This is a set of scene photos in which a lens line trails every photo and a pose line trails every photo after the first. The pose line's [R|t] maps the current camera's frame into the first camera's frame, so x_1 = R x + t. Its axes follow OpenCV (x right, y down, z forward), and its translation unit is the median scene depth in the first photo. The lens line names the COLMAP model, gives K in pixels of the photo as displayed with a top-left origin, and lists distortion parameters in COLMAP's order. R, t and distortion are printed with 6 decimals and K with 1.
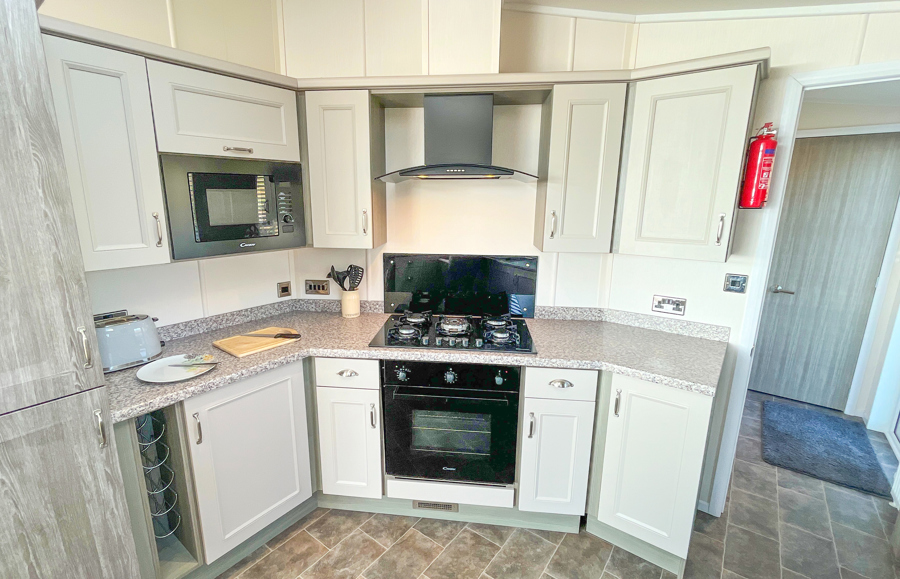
lens RADIAL K [[421.6, 0, 446.6], [0, 421.6, 289.0], [0, 0, 1]] dist [-0.011458, -0.000164]
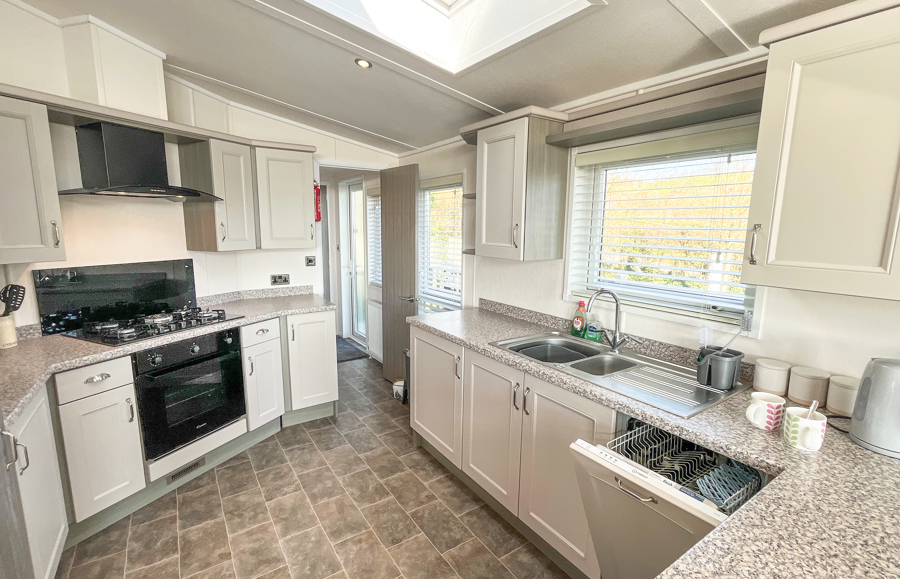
lens RADIAL K [[421.6, 0, 449.9], [0, 421.6, 292.5], [0, 0, 1]] dist [-0.011458, -0.000164]
pose [[0.299112, -0.150291, 0.942308, -0.903406], [0.202856, 0.974961, 0.091107, 0.076782], [-0.932406, 0.163902, 0.322110, -0.166063]]
